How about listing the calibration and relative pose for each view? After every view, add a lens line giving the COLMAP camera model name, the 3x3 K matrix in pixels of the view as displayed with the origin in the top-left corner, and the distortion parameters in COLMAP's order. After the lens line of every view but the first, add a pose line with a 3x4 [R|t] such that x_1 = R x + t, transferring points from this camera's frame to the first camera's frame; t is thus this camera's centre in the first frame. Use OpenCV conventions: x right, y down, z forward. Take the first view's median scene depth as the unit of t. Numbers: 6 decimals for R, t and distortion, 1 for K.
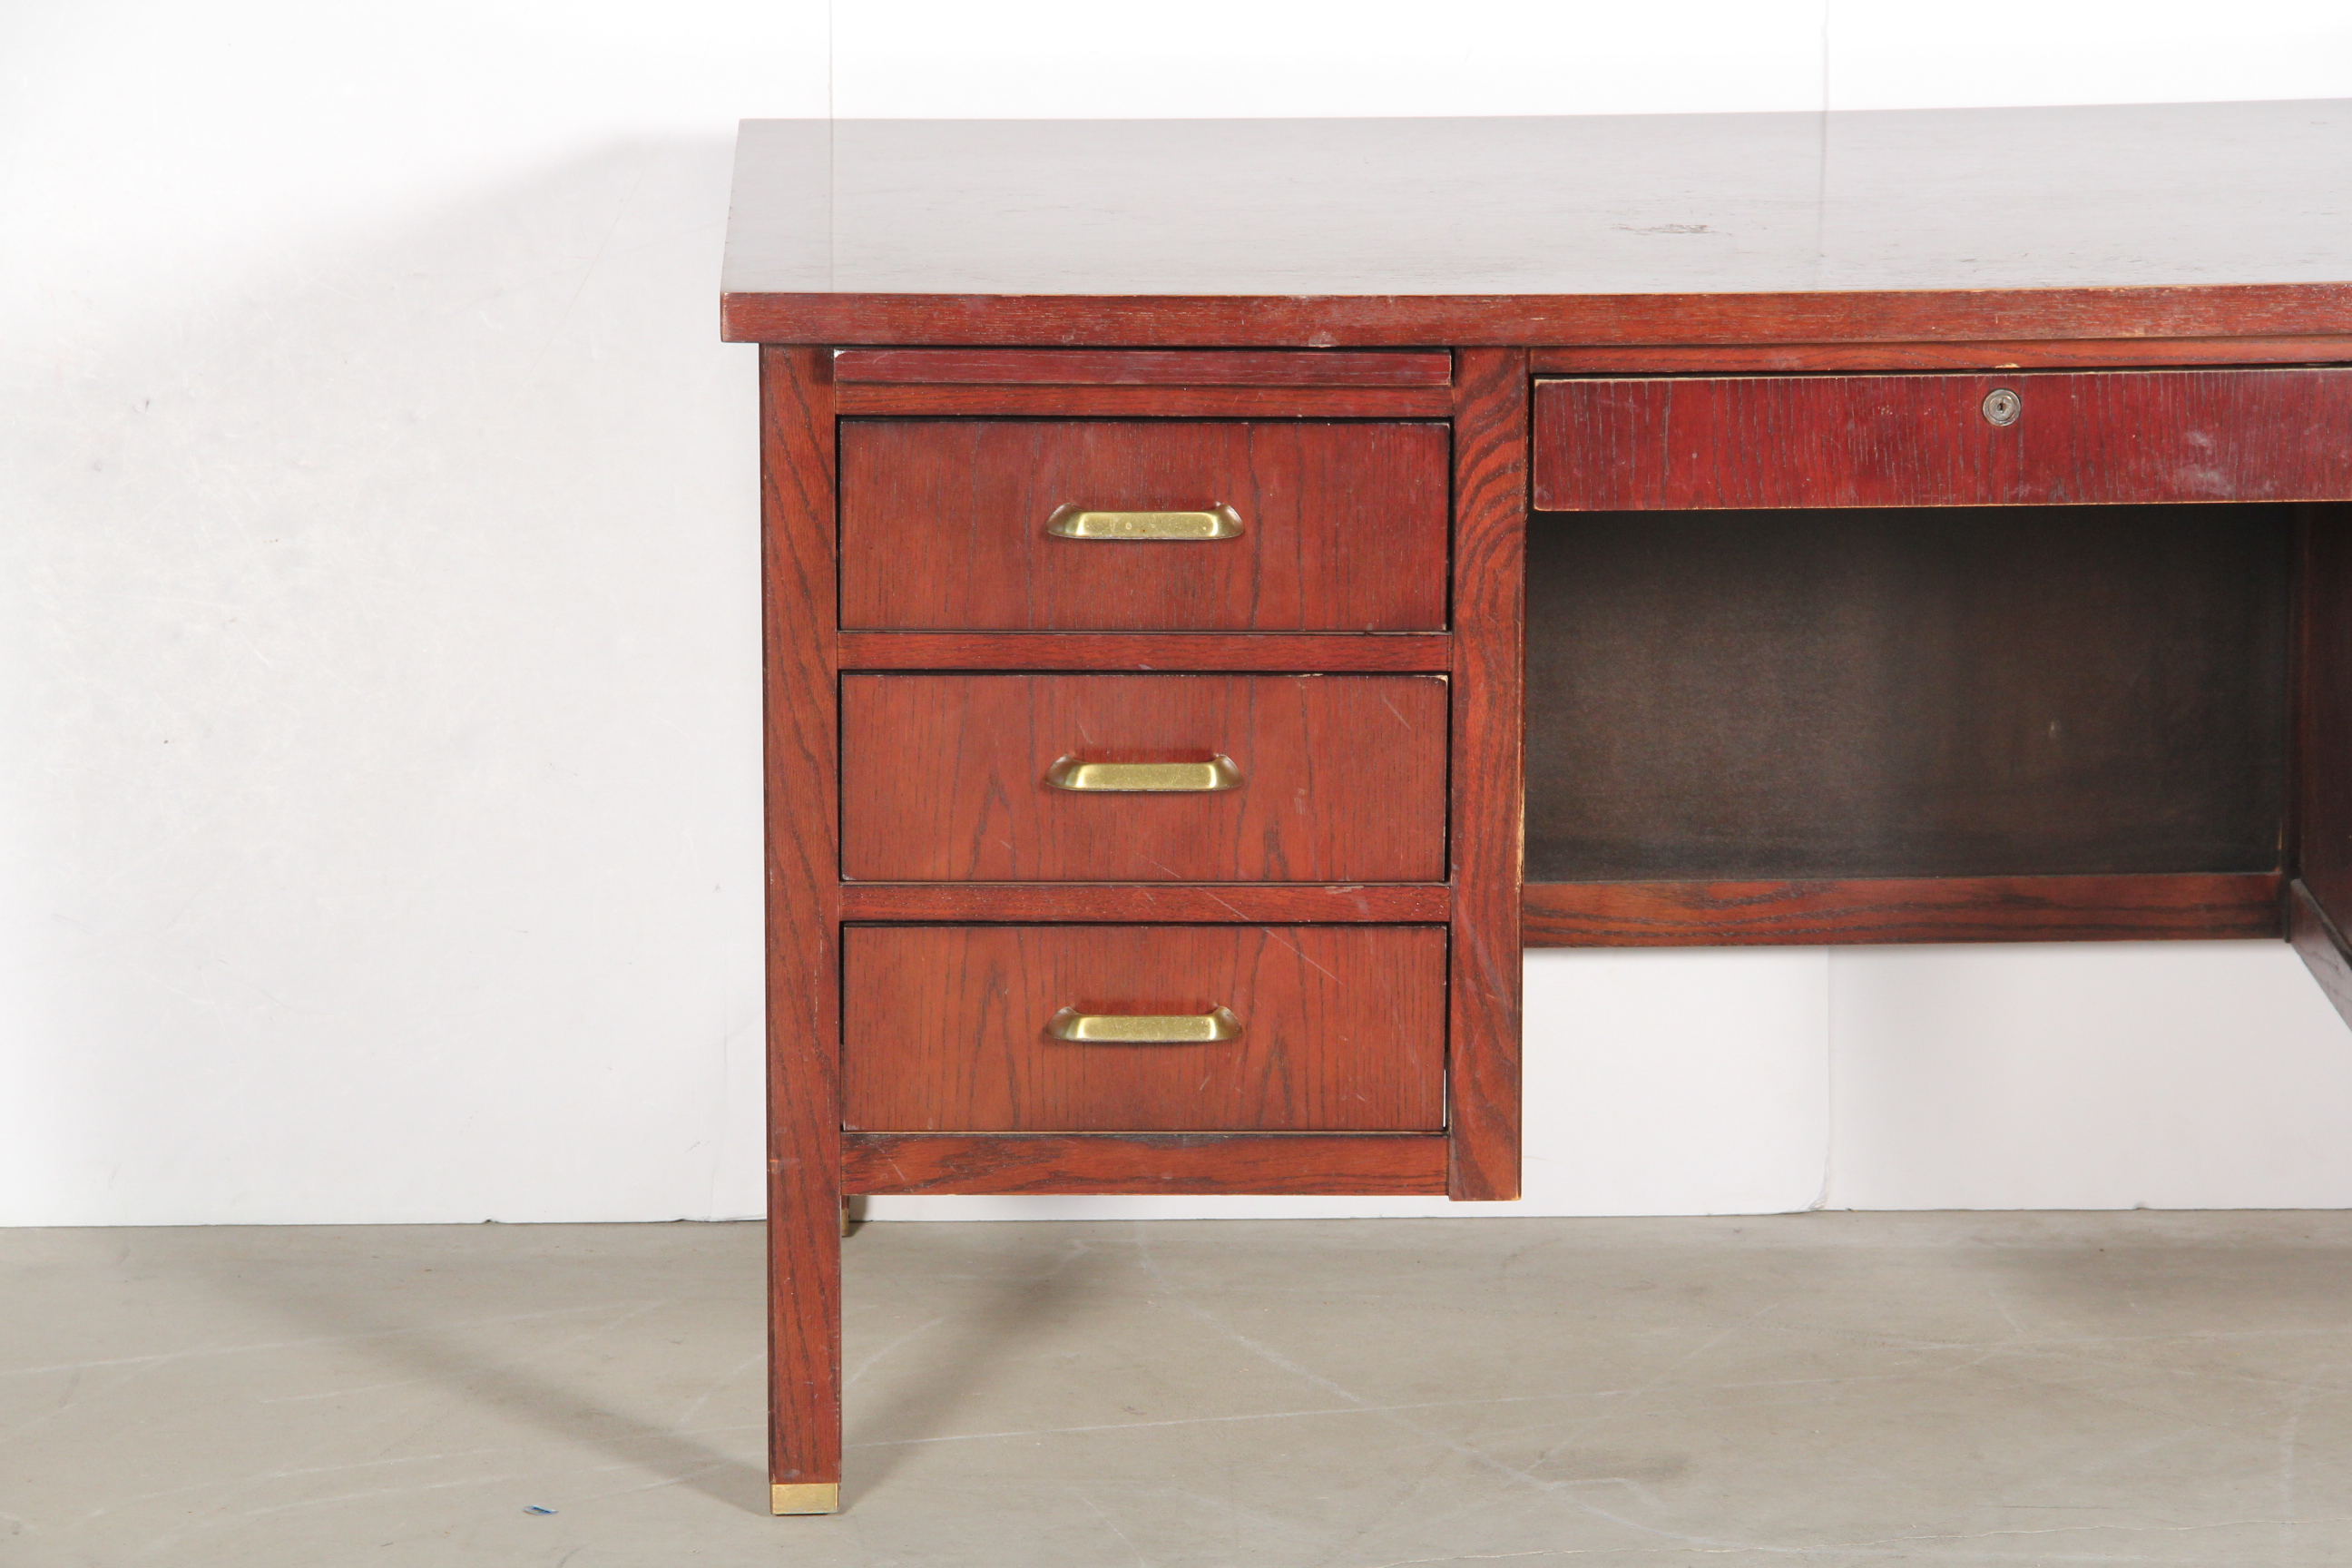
lens RADIAL K [[9657.3, 0, 1160.5], [0, 9657.3, 873.7], [0, 0, 1]] dist [1.022684, 0.000000]
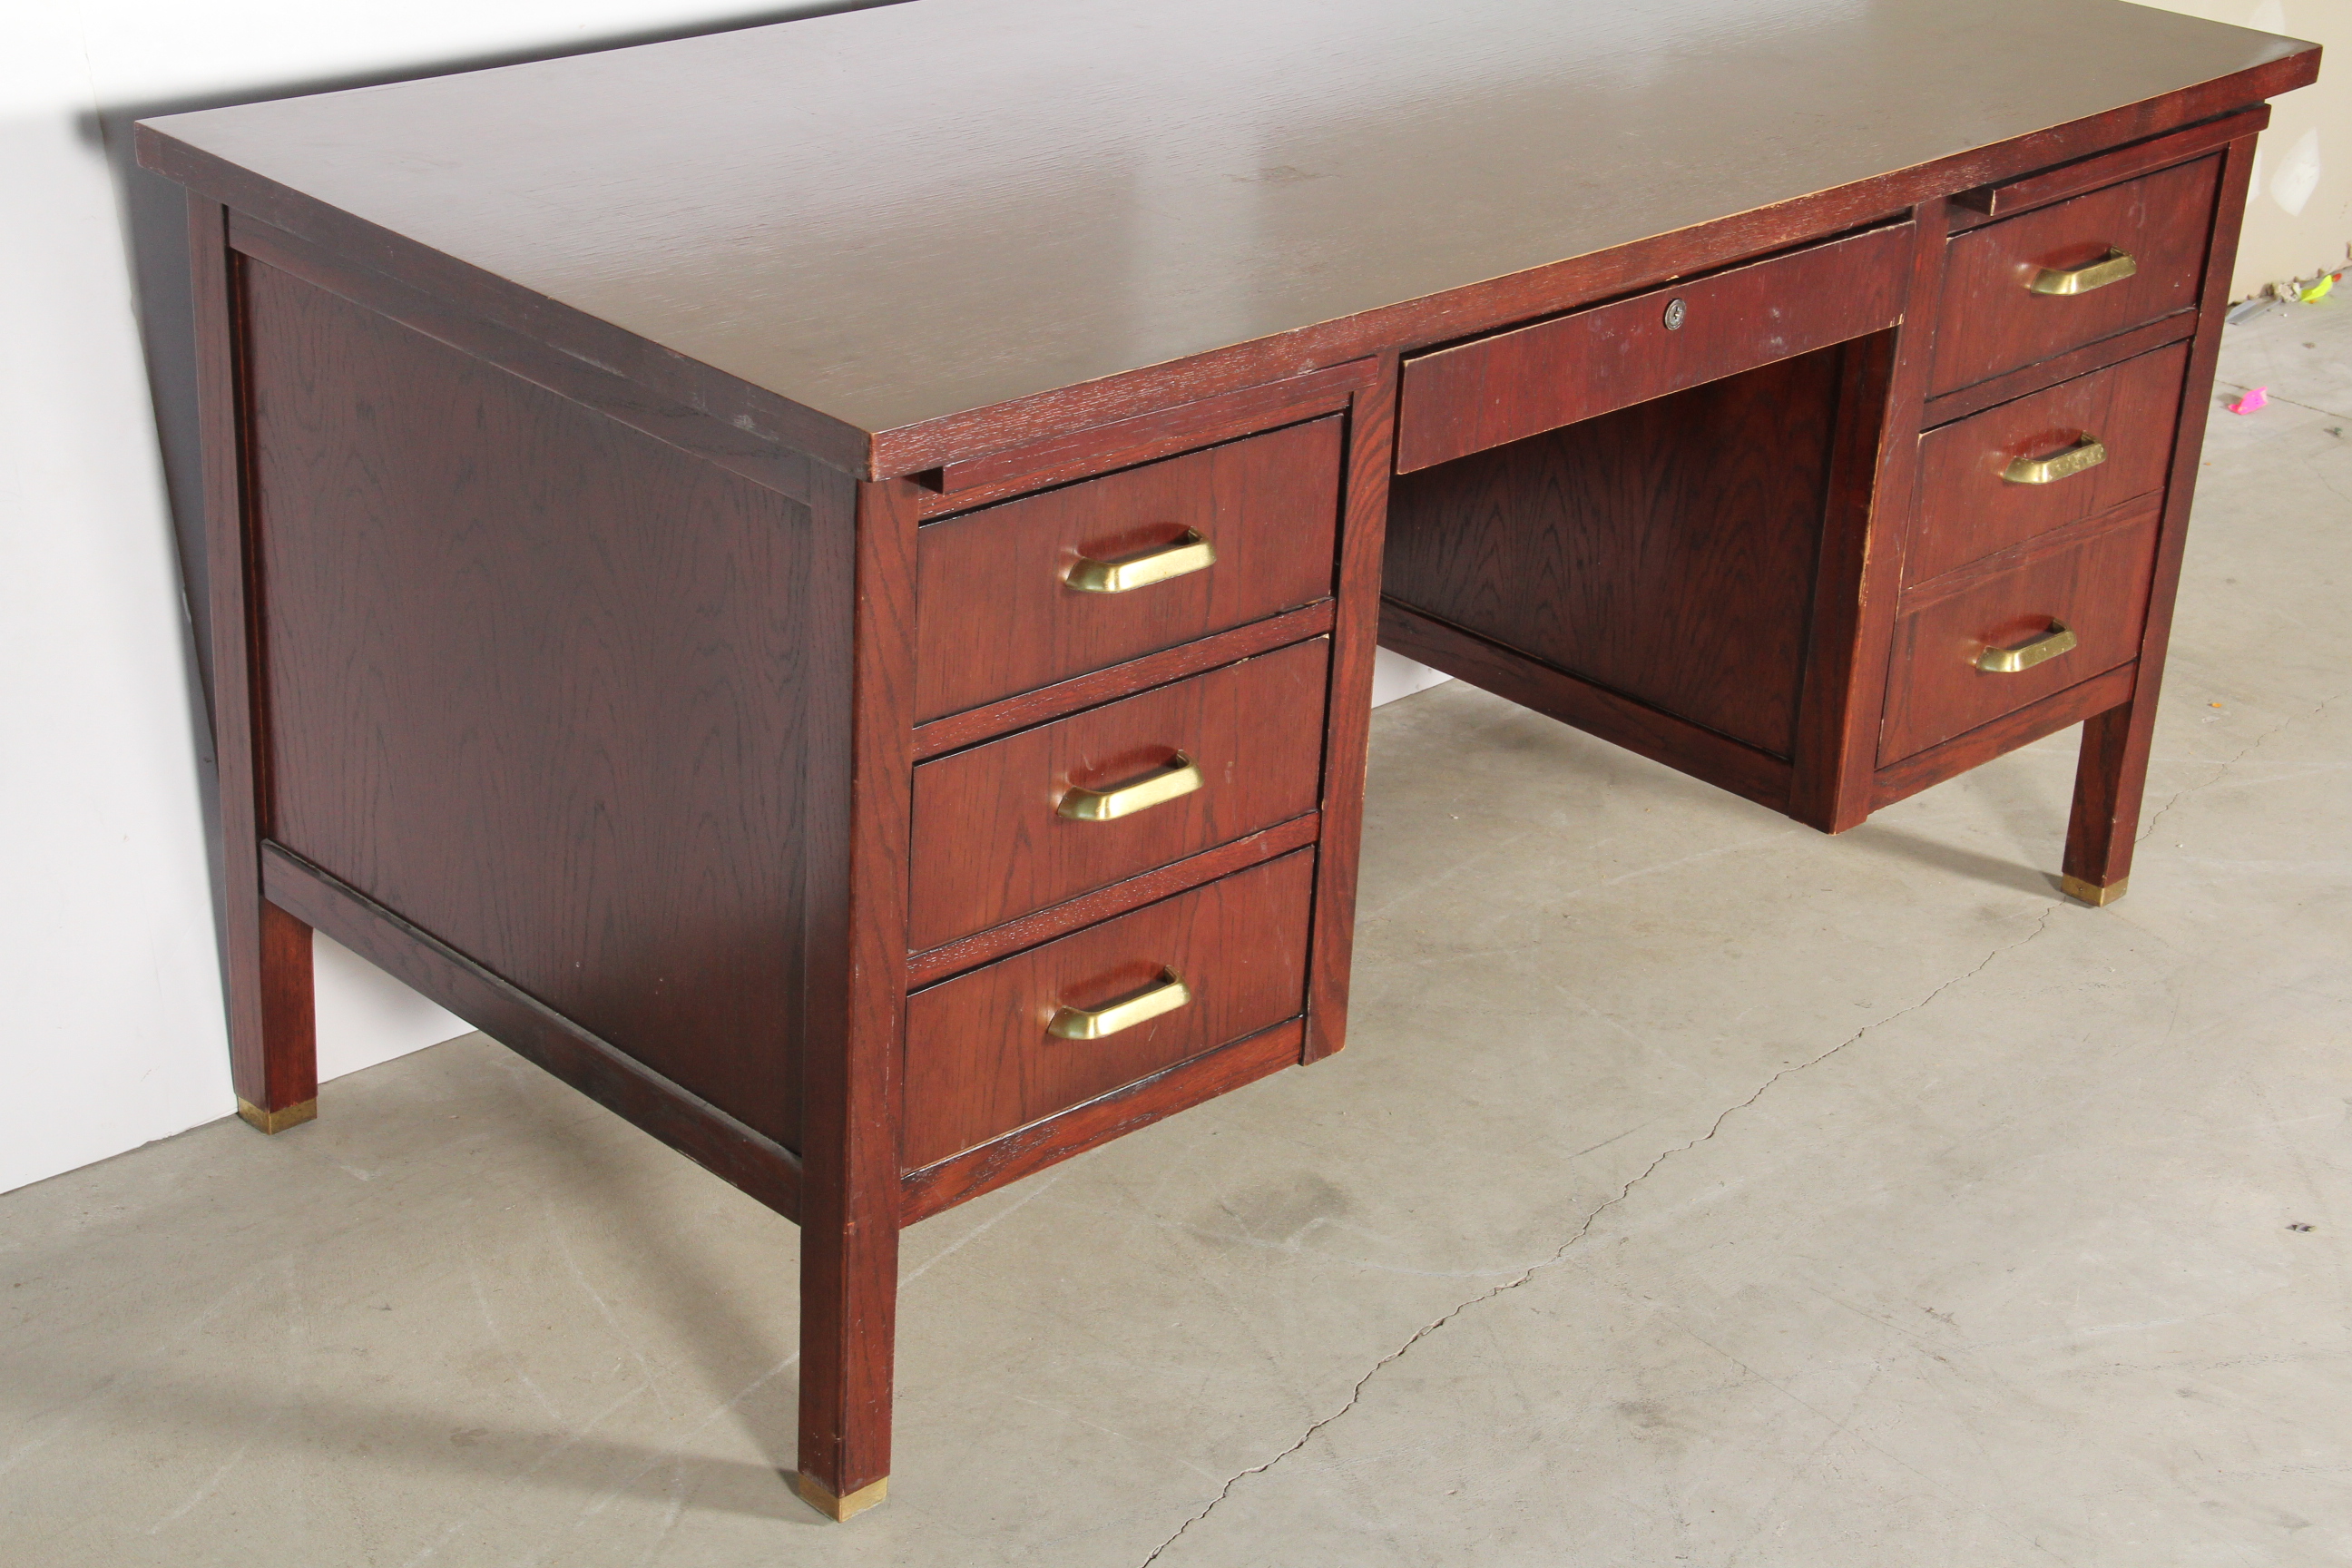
lens RADIAL K [[4038.1, 0, 1174.3], [0, 4038.1, 791.4], [0, 0, 1]] dist [0.209008, 0.000000]
pose [[0.718704, -0.247355, 0.649831, -0.287582], [0.089319, 0.959684, 0.266513, -0.127927], [-0.689555, -0.133502, 0.711822, 0.684813]]
